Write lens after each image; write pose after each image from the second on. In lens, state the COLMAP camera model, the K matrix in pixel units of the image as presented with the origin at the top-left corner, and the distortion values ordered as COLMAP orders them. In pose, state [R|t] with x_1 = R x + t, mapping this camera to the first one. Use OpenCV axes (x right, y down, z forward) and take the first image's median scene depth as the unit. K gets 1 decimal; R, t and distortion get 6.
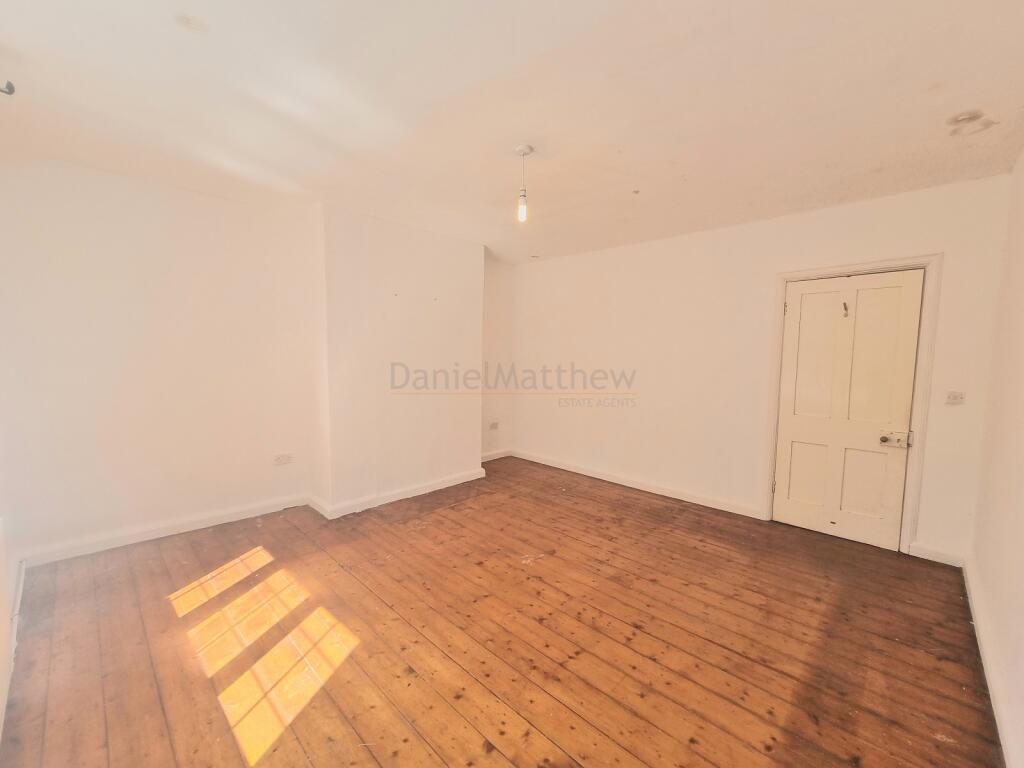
lens RADIAL K [[420.1, 0, 518.0], [0, 420.1, 385.3], [0, 0, 1]] dist [-0.002049, 0.000355]
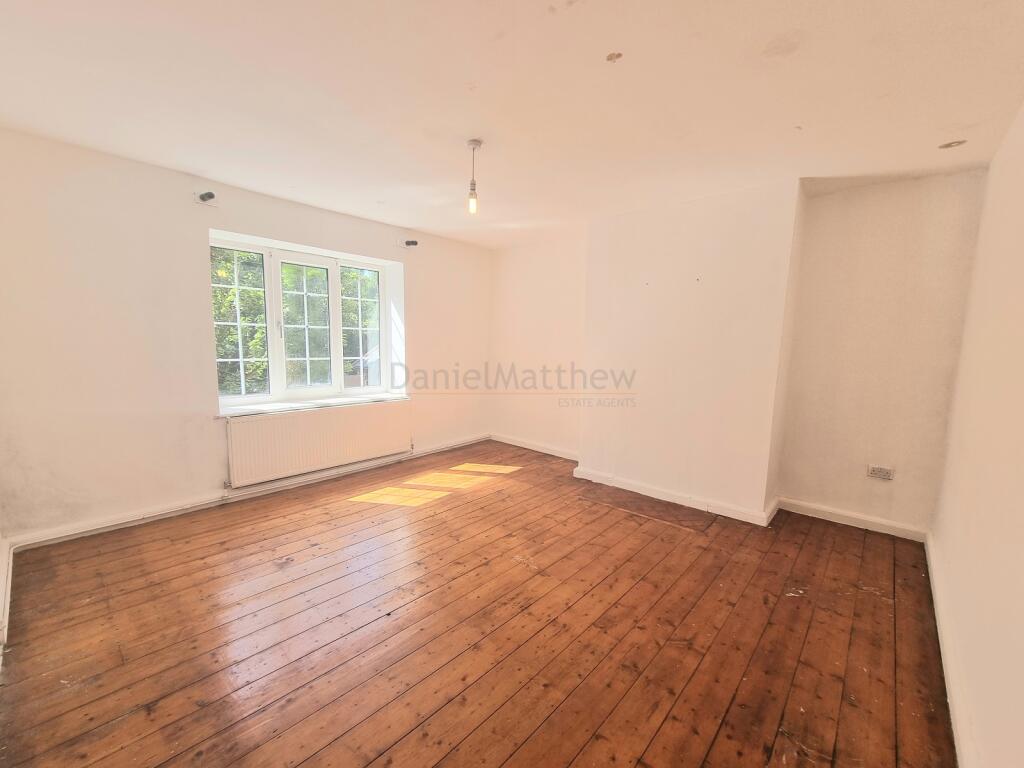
lens RADIAL K [[420.1, 0, 518.6], [0, 420.1, 386.4], [0, 0, 1]] dist [-0.002049, 0.000355]
pose [[0.045308, 0.094274, -0.994515, 0.847676], [-0.095887, 0.991351, 0.089606, -0.045347], [0.994361, 0.091302, 0.053955, 0.834388]]
